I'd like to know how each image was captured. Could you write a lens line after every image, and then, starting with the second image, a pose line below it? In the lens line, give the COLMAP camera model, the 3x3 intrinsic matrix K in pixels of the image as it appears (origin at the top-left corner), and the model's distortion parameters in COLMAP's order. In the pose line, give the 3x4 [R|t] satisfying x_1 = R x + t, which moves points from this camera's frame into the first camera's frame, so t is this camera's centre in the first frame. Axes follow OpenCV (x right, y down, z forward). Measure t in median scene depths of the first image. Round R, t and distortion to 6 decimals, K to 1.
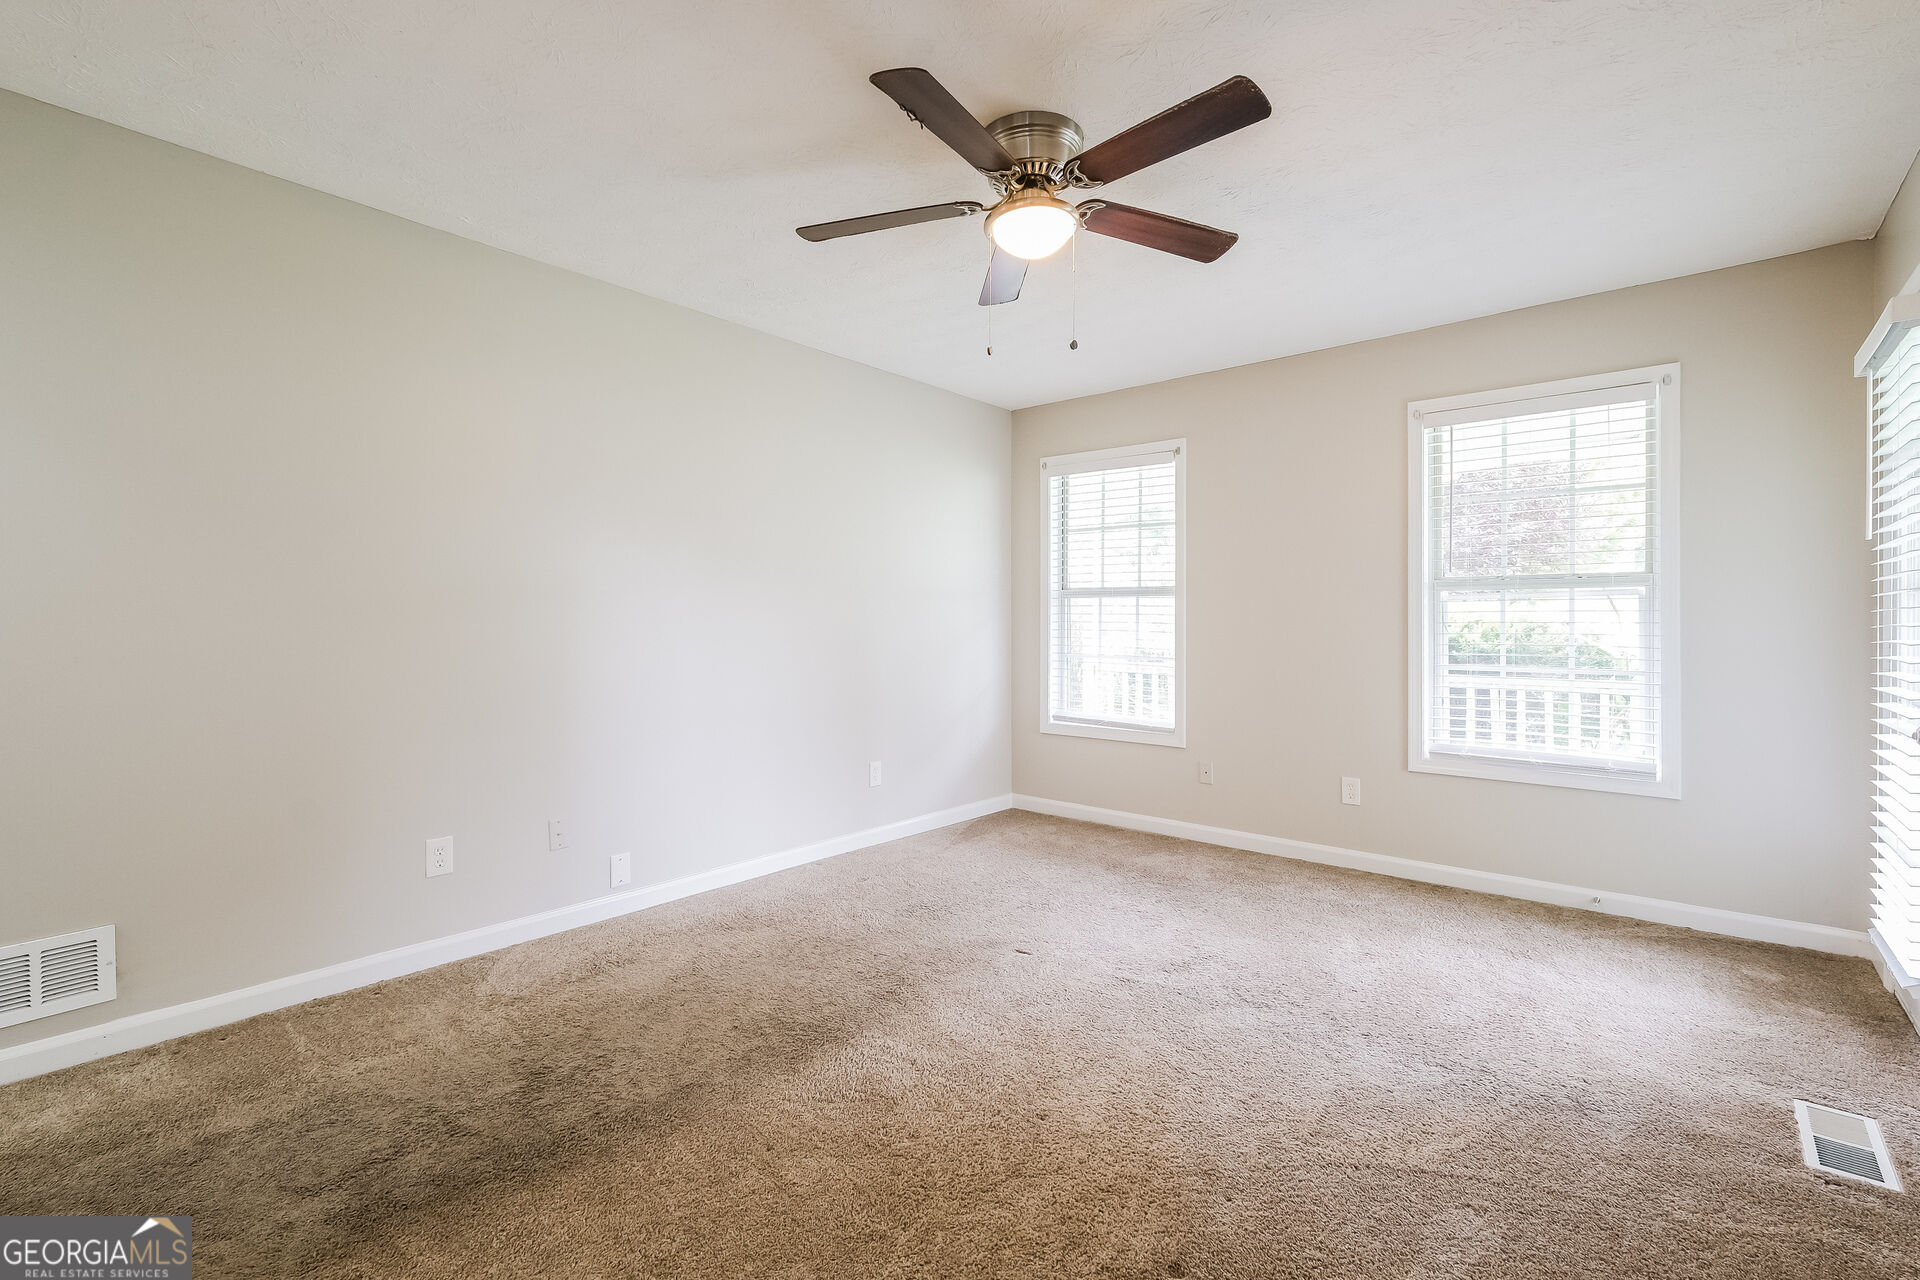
lens RADIAL K [[894.8, 0, 958.4], [0, 894.8, 624.7], [0, 0, 1]] dist [0.088303, -0.000068]
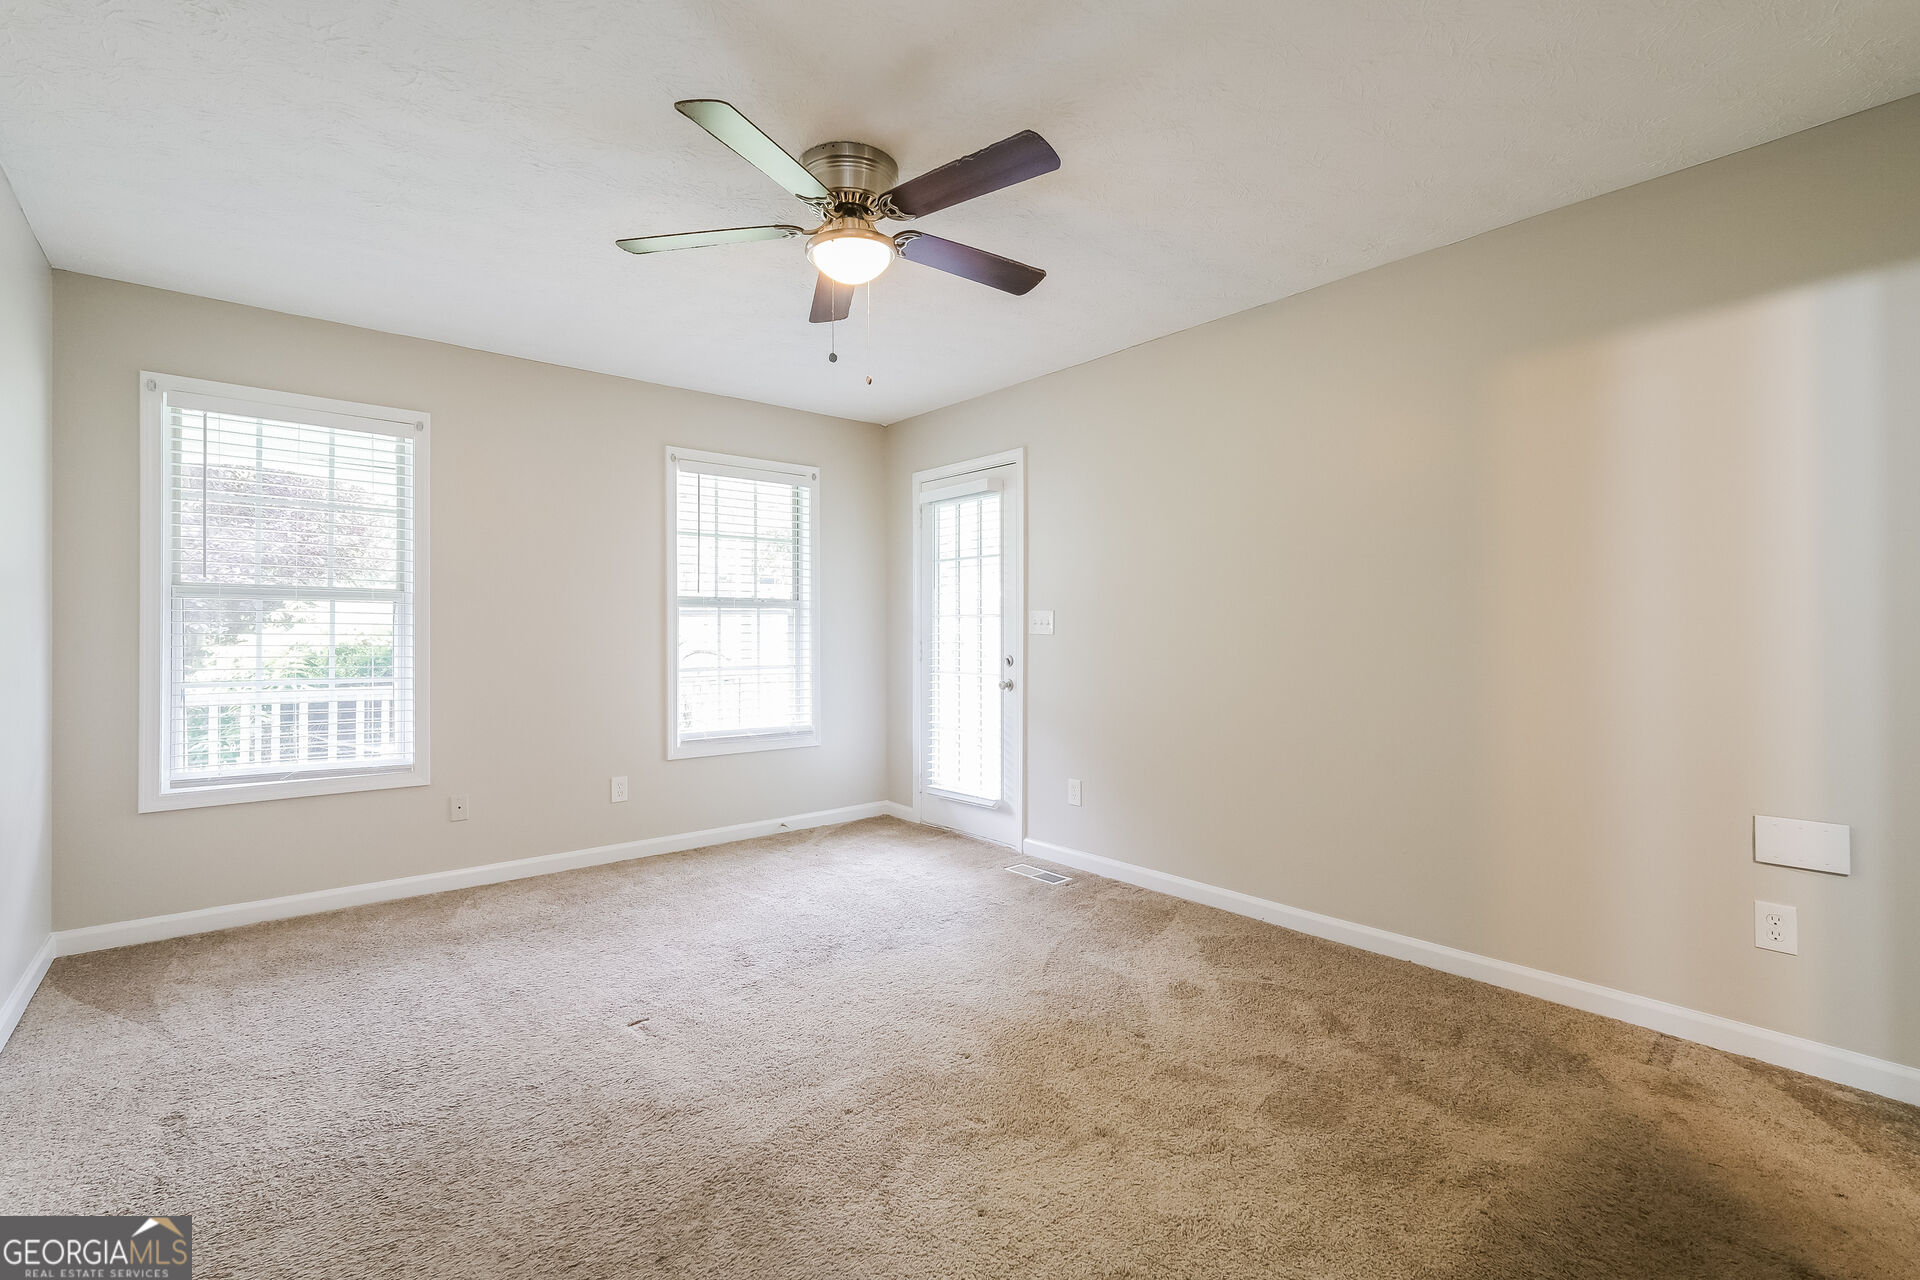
lens RADIAL K [[850.9, 0, 960.0], [0, 850.9, 640.0], [0, 0, 1]] dist [0.031712, 0.000222]
pose [[0.191167, -0.010095, 0.981506, -0.463660], [0.005202, 0.999943, 0.009271, -0.002143], [-0.981544, 0.003333, 0.191209, 0.387562]]
